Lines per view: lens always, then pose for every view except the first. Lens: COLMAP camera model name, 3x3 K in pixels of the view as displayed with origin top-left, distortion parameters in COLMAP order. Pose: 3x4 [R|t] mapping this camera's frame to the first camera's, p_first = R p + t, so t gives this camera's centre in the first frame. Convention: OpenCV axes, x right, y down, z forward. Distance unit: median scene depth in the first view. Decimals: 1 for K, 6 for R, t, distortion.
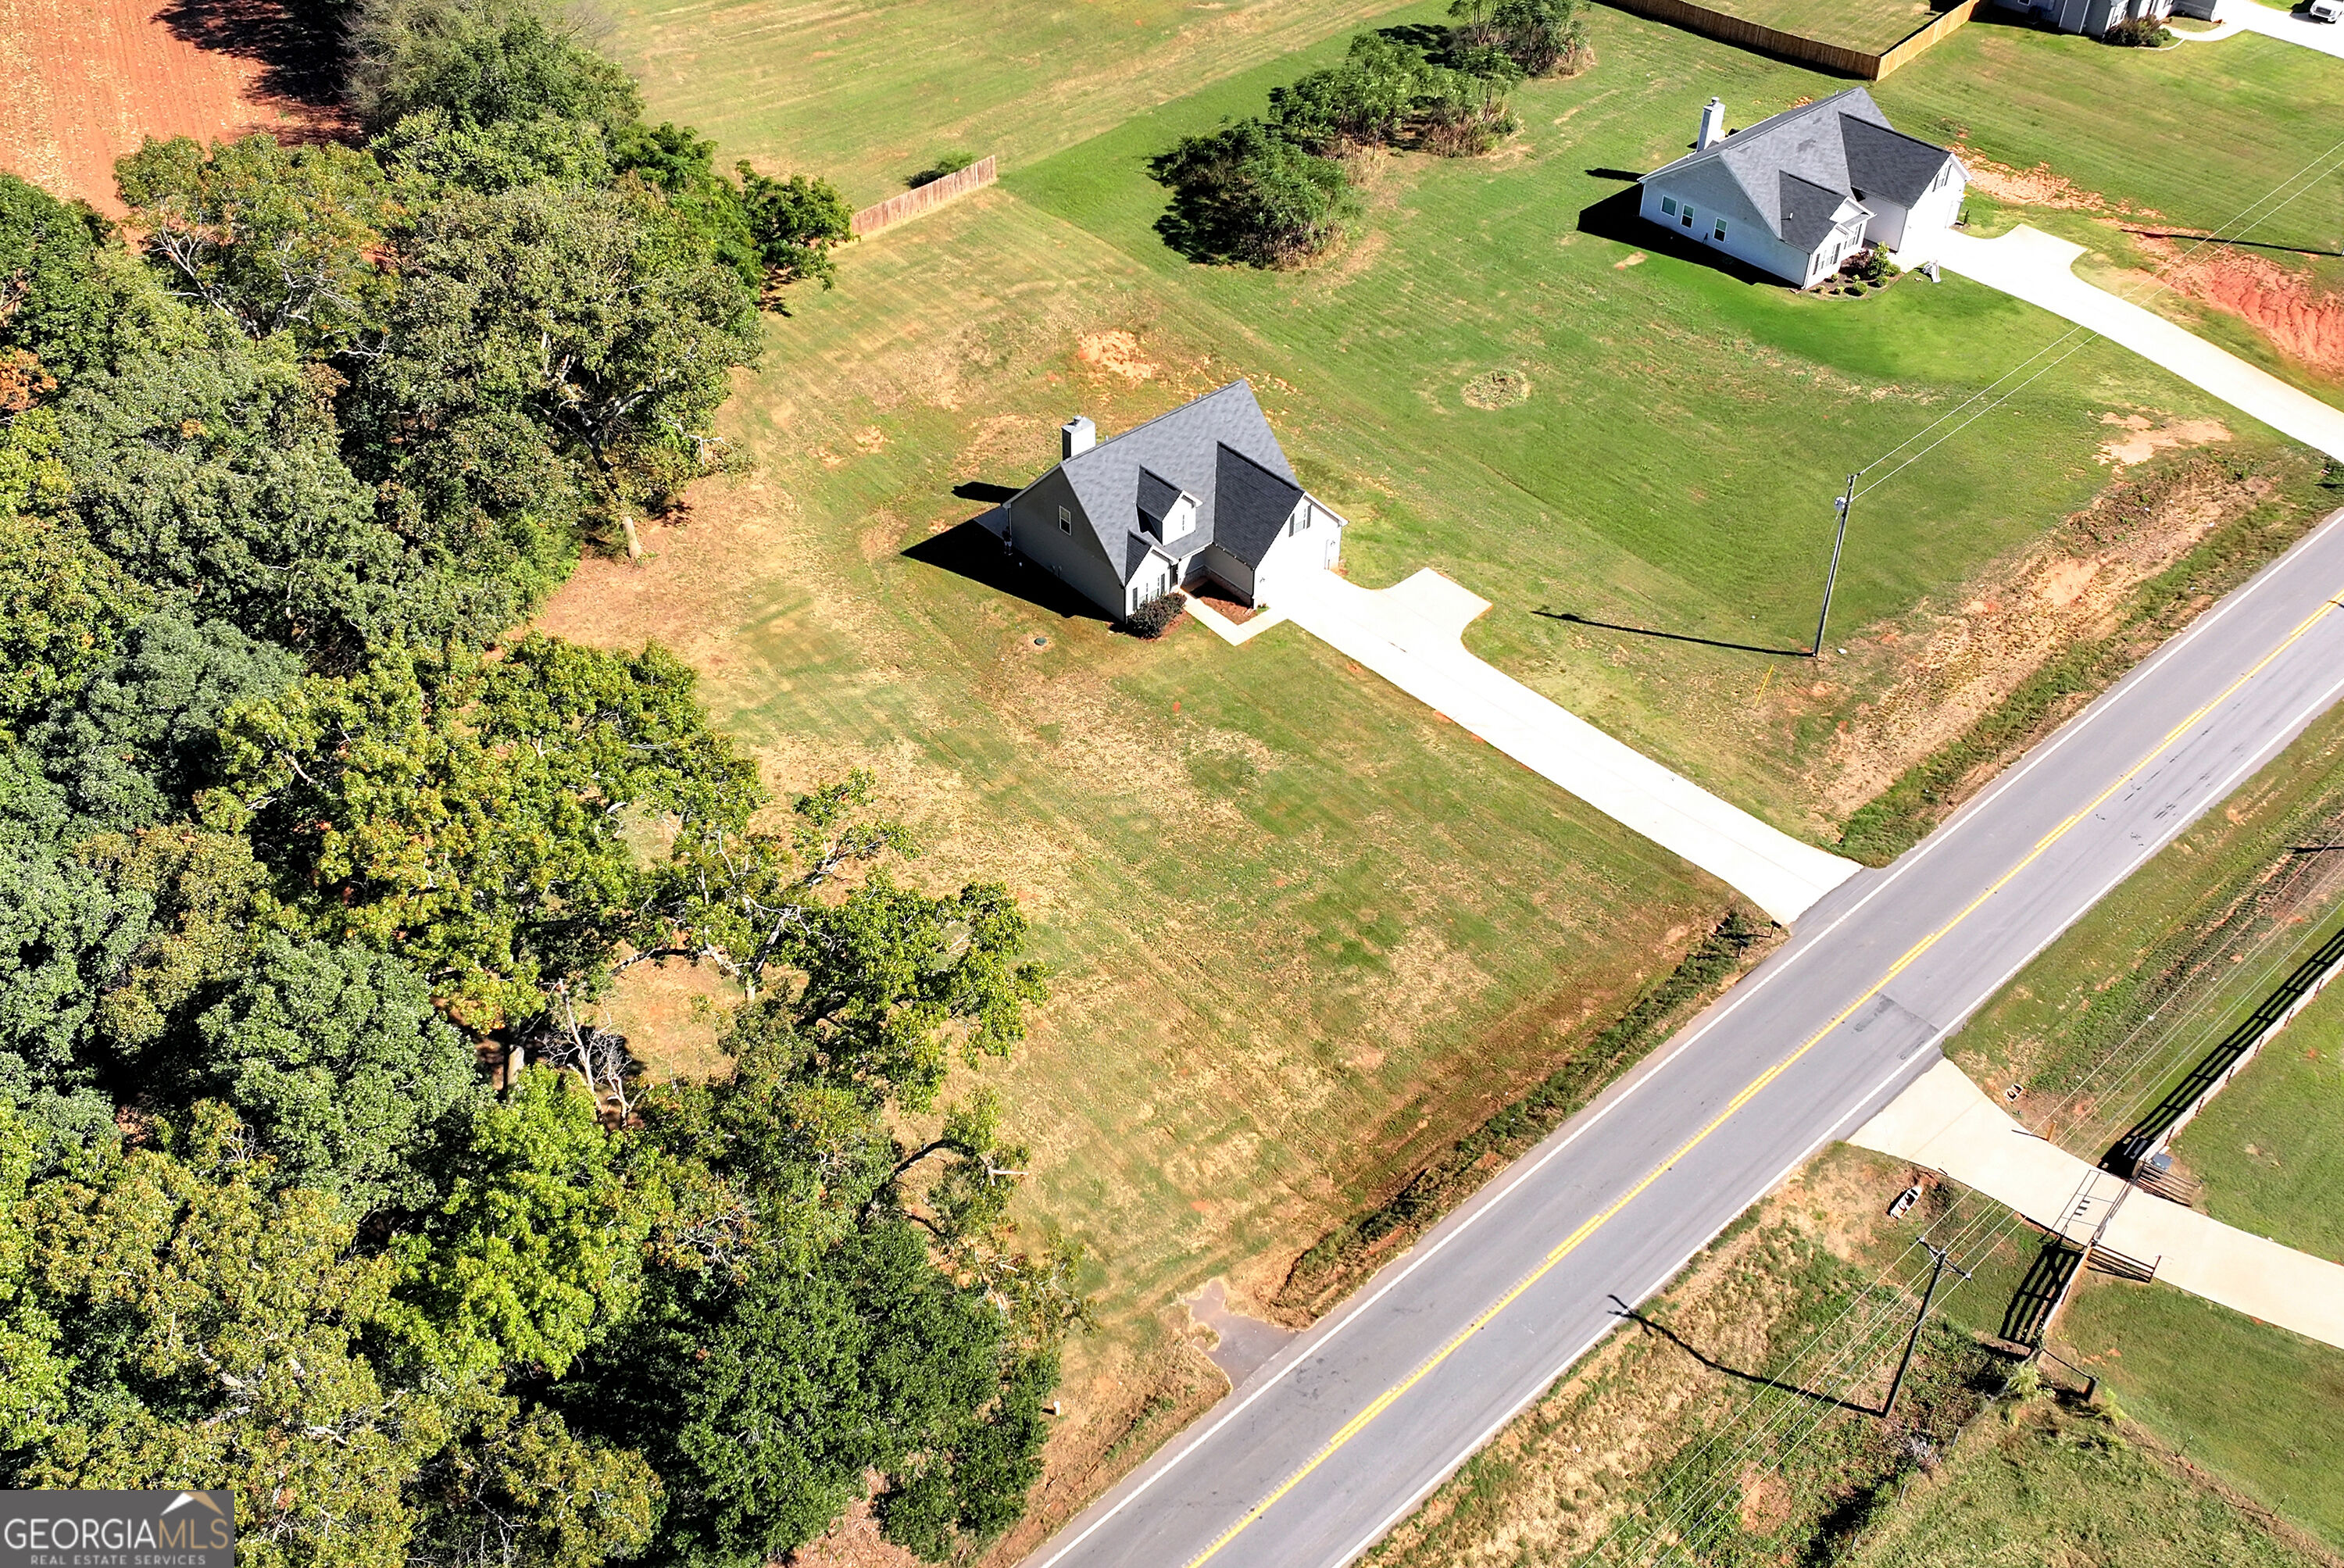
lens RADIAL K [[2346.7, 0, 1054.2], [0, 2346.7, 786.1], [0, 0, 1]] dist [0.004867, -0.009572]
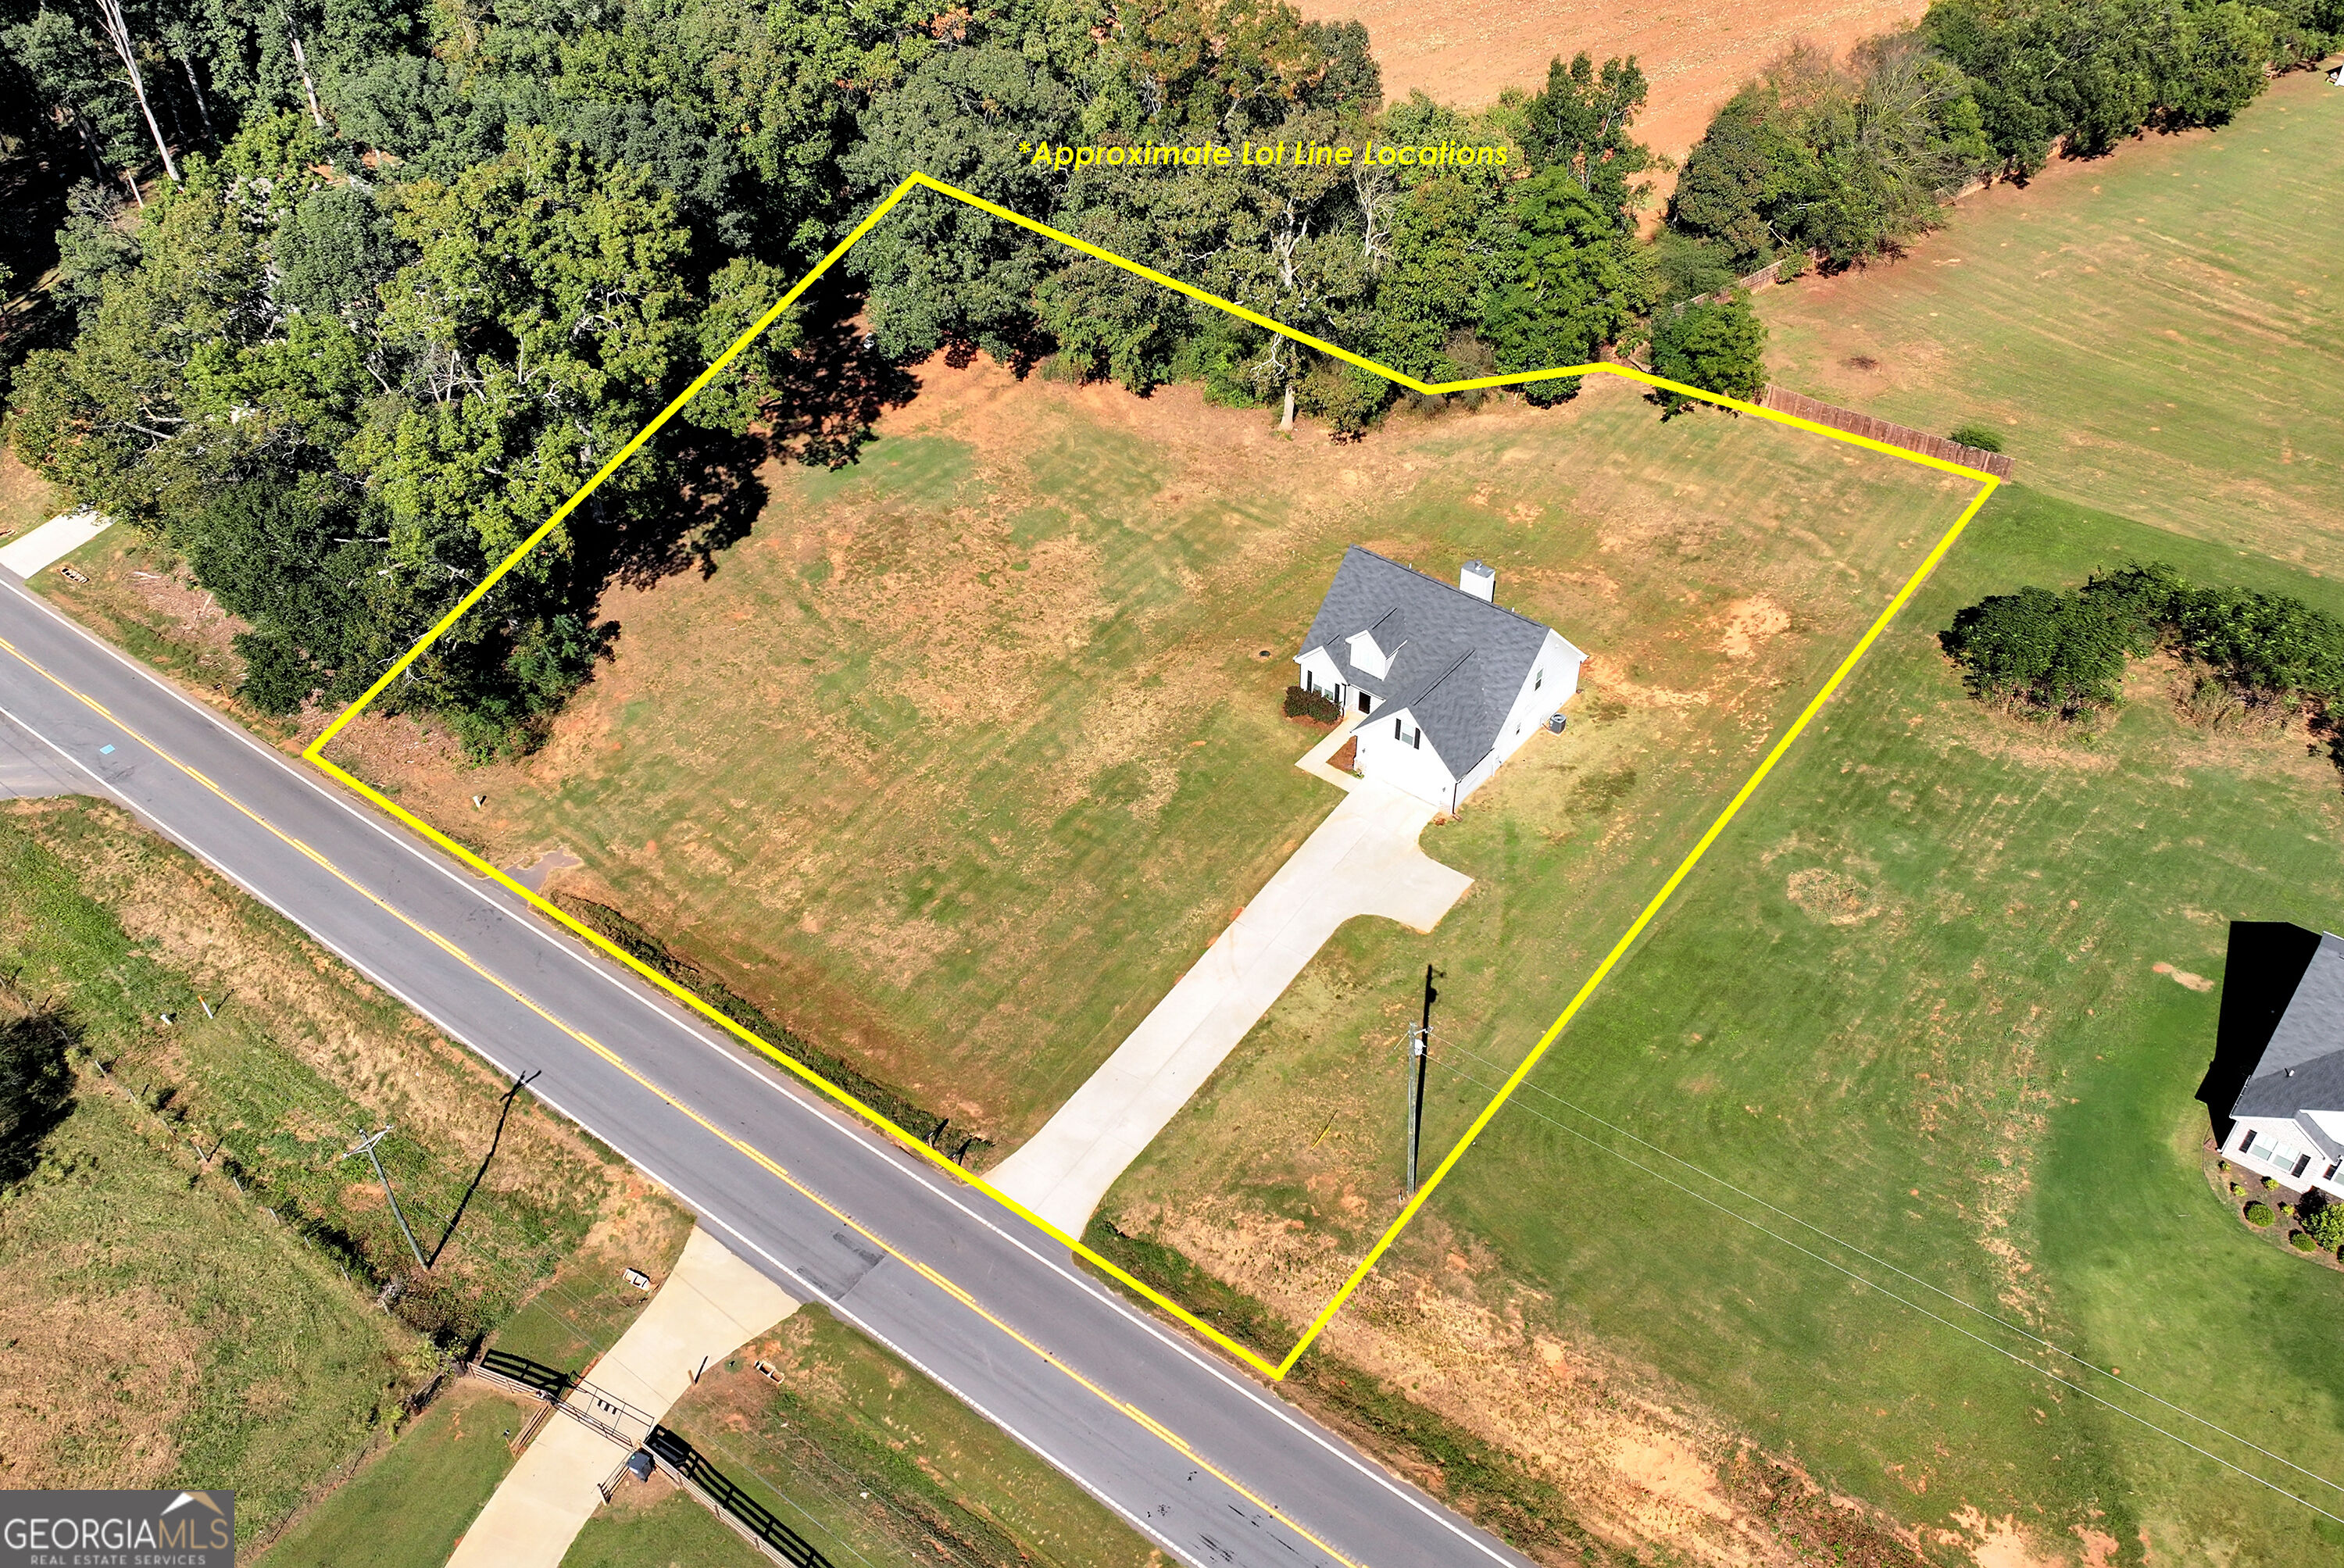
lens RADIAL K [[1934.3, 0, 1172.0], [0, 1934.3, 784.0], [0, 0, 1]] dist [0.006199, -0.001411]
pose [[0.195234, 0.663691, -0.722079, 0.734423], [-0.616362, 0.655716, 0.436043, -0.418622], [0.762877, 0.359931, 0.537092, 0.506783]]
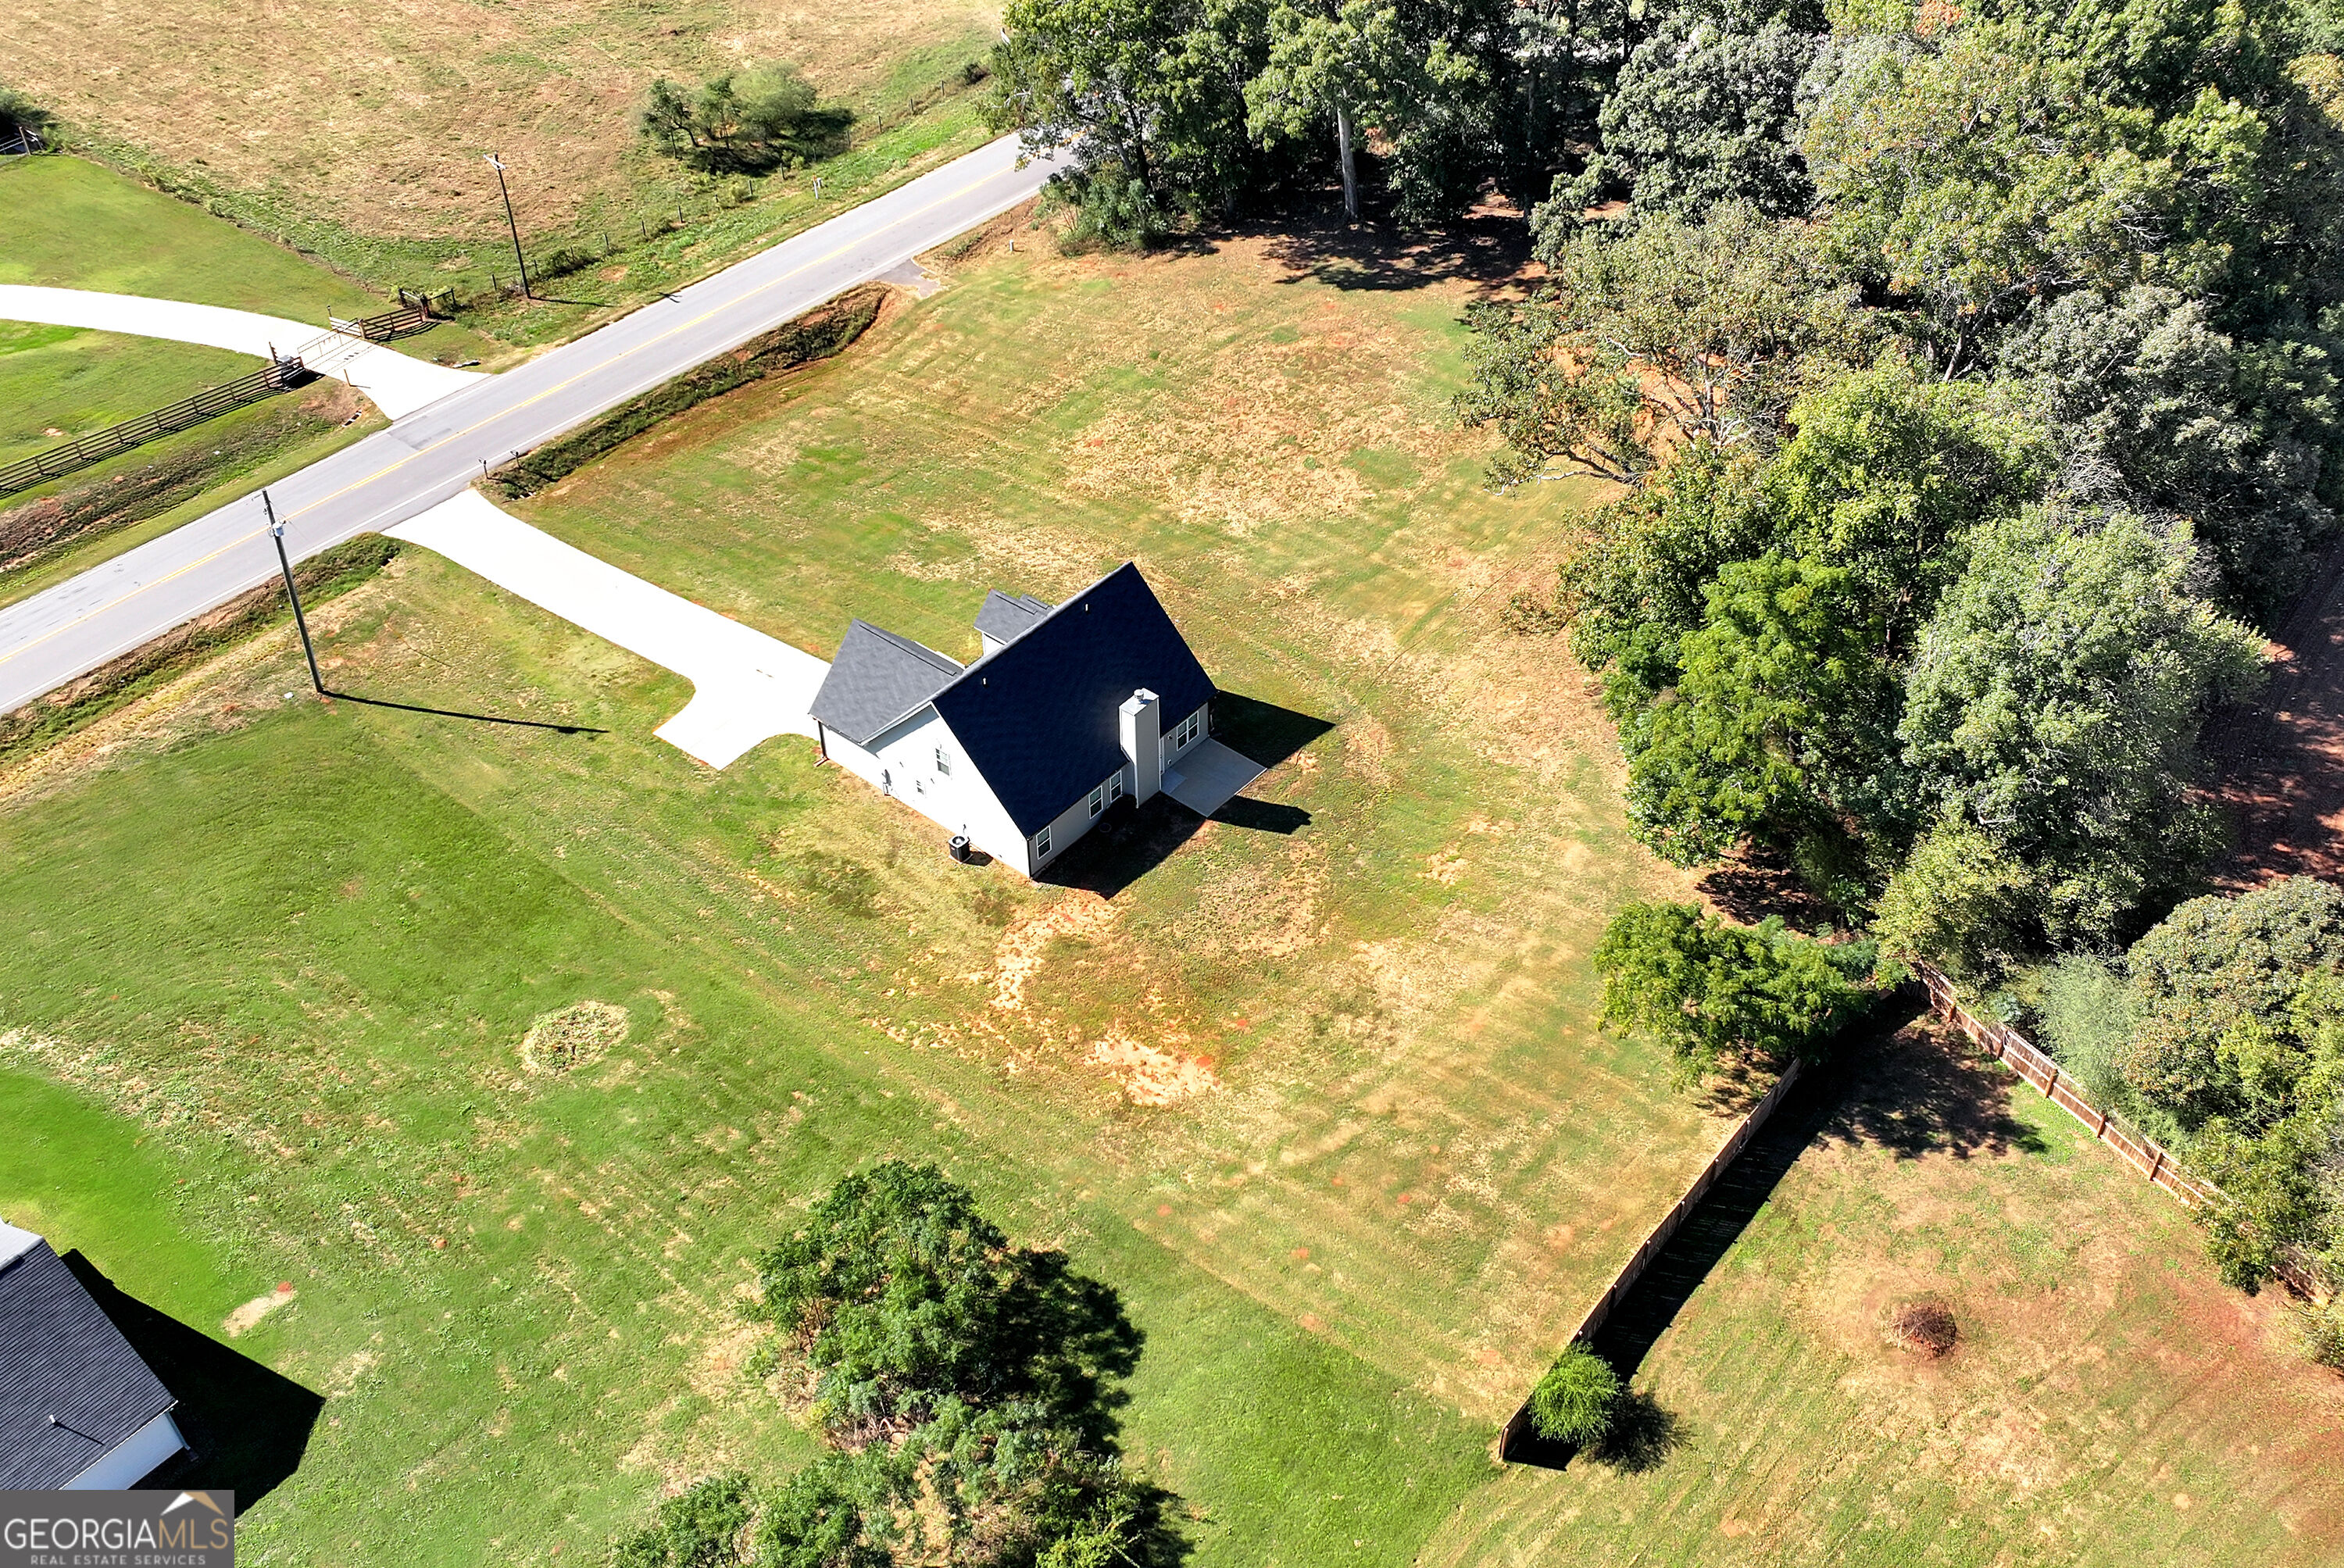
lens RADIAL K [[2148.4, 0, 1172.0], [0, 2148.4, 784.0], [0, 0, 1]] dist [0.009502, -0.011991]
pose [[-0.982722, 0.142040, -0.118667, 0.098163], [-0.096269, 0.155330, 0.983161, -0.948281], [0.158081, 0.977598, -0.138972, 1.233442]]
